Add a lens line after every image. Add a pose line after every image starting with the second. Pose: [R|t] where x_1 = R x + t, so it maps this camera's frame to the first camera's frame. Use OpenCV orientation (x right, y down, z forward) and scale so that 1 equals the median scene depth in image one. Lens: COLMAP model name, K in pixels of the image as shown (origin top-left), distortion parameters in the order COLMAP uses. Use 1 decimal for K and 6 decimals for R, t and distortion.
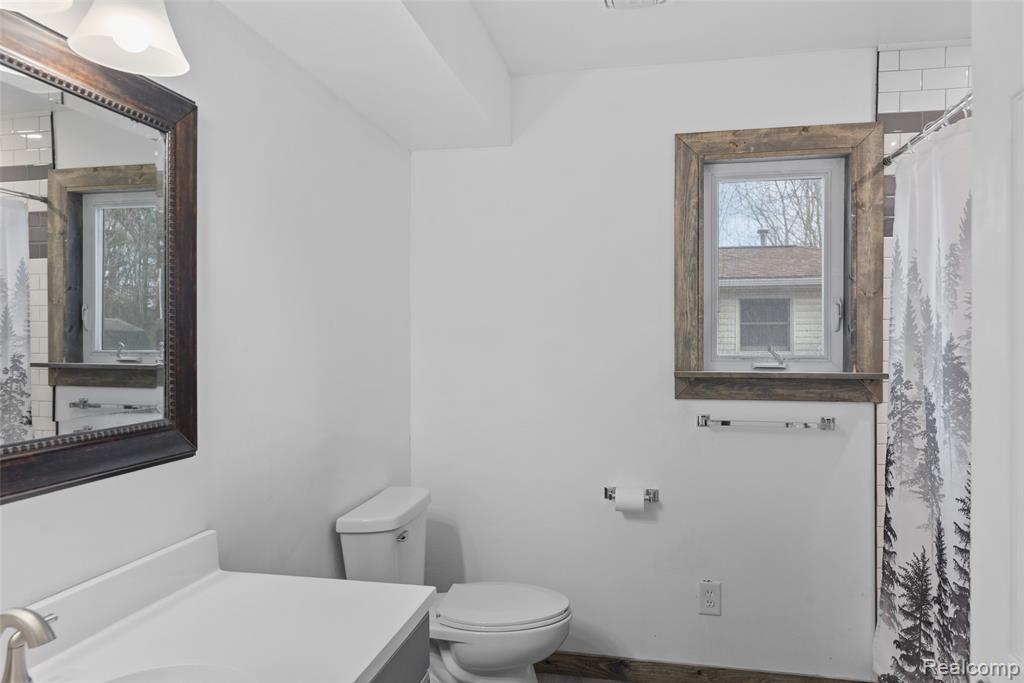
lens RADIAL K [[727.7, 0, 511.3], [0, 727.7, 341.7], [0, 0, 1]] dist [-0.000999, 0.002653]
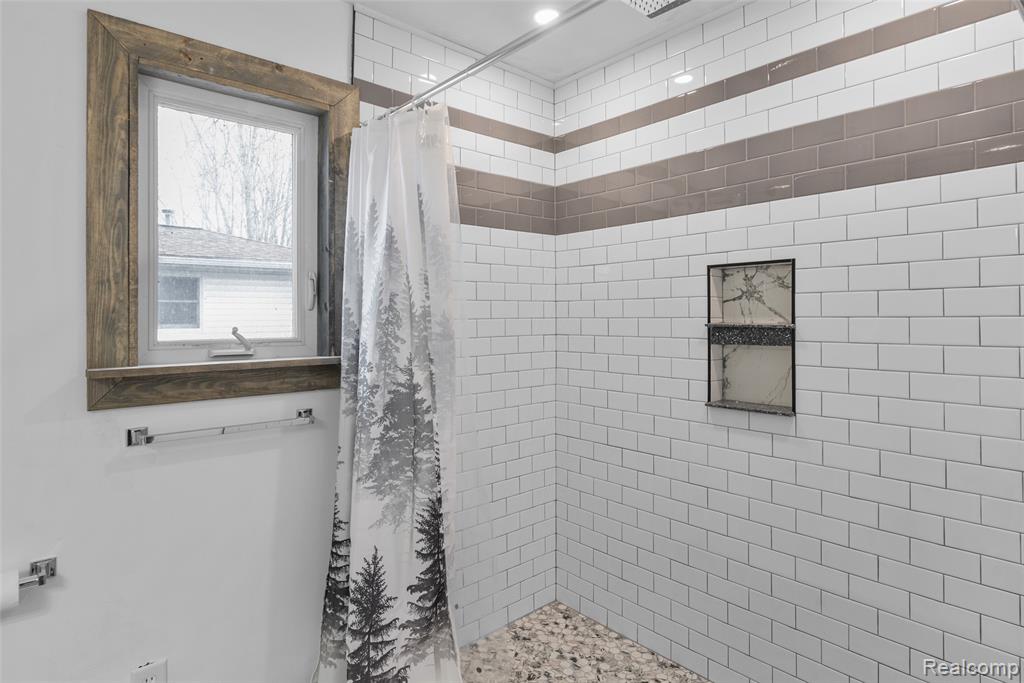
lens RADIAL K [[554.4, 0, 516.5], [0, 554.4, 314.1], [0, 0, 1]] dist [-0.004351, -0.000565]
pose [[0.603467, 0.001079, 0.797387, 0.061184], [0.004070, 0.999982, -0.004433, -0.005123], [-0.797378, 0.005920, 0.603451, 0.392906]]
